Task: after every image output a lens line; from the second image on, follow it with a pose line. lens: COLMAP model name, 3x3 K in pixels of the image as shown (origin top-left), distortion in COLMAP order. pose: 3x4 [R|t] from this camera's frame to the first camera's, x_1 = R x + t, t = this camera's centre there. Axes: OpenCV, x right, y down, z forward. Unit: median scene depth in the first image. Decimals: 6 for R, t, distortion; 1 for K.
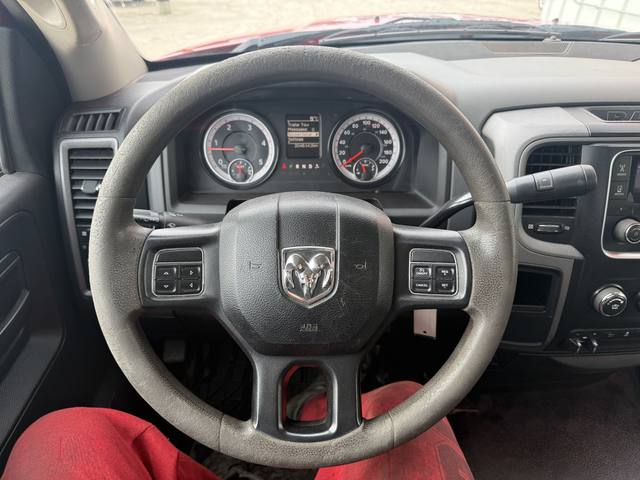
lens RADIAL K [[447.3, 0, 320.0], [0, 447.3, 240.0], [0, 0, 1]] dist [-0.004205, -0.008646]
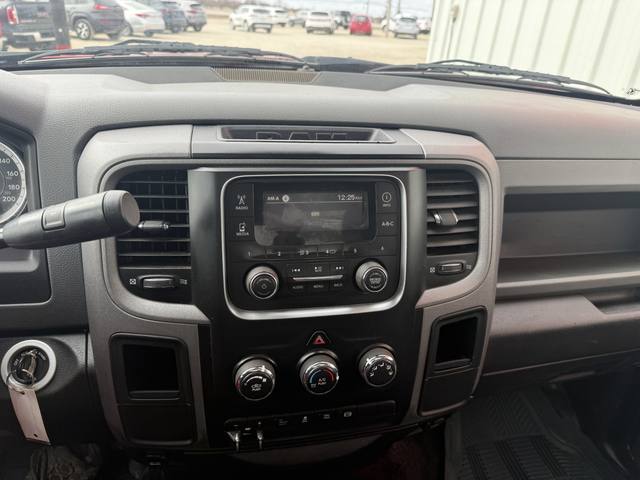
lens RADIAL K [[459.3, 0, 320.0], [0, 459.3, 240.0], [0, 0, 1]] dist [-0.001040, 0.001078]
pose [[0.988489, -0.017810, 0.150240, 0.641170], [0.036265, 0.991989, -0.121007, 0.004976], [-0.146881, 0.125062, 0.981216, 0.208098]]
